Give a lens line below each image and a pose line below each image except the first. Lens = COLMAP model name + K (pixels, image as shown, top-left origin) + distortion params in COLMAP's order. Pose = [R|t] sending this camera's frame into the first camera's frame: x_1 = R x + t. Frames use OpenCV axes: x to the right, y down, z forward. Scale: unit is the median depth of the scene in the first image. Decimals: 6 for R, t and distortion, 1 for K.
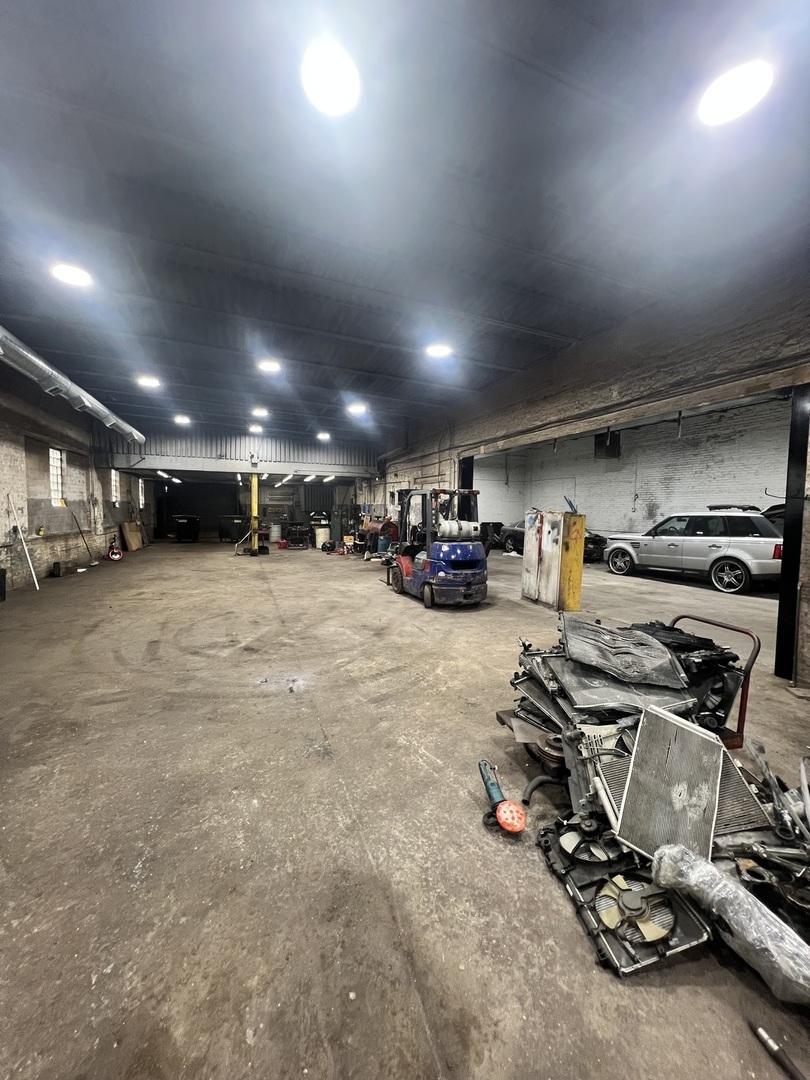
lens RADIAL K [[427.4, 0, 405.0], [0, 427.4, 540.0], [0, 0, 1]] dist [-0.000685, 0.000030]
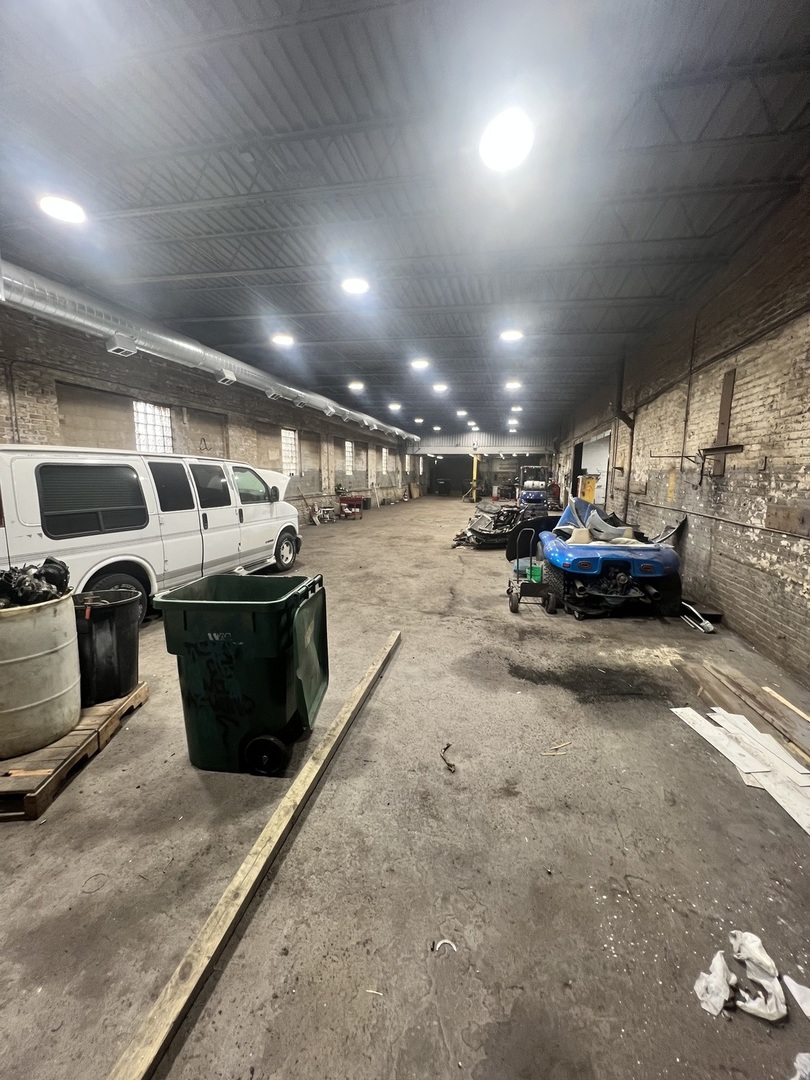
lens RADIAL K [[427.4, 0, 405.0], [0, 427.4, 540.0], [0, 0, 1]] dist [-0.000685, 0.000030]
pose [[0.819886, 0.085150, -0.566159, 0.428240], [-0.039818, 0.994965, 0.091978, 0.040373], [0.571140, -0.052868, 0.819148, -0.594417]]
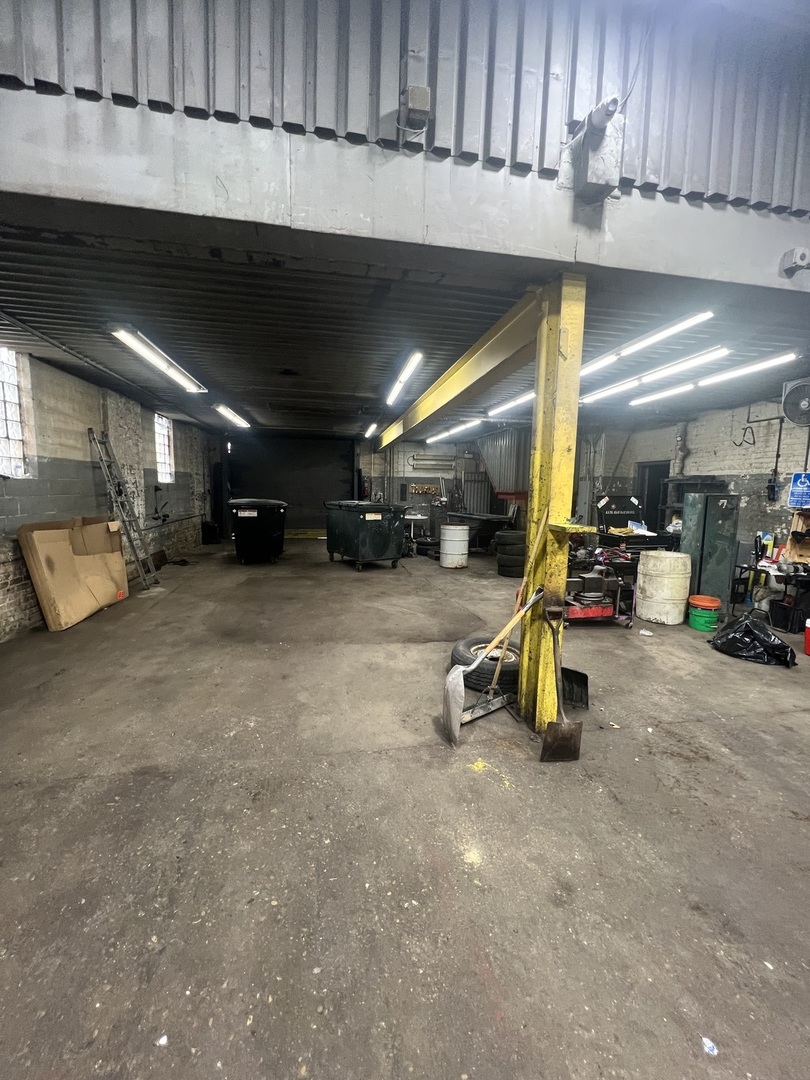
lens RADIAL K [[427.4, 0, 405.0], [0, 427.4, 540.0], [0, 0, 1]] dist [-0.000685, 0.000030]
pose [[0.981113, 0.031211, -0.190901, -0.399657], [-0.021489, 0.998374, 0.052791, -0.061253], [0.192238, -0.047692, 0.980189, 0.854479]]
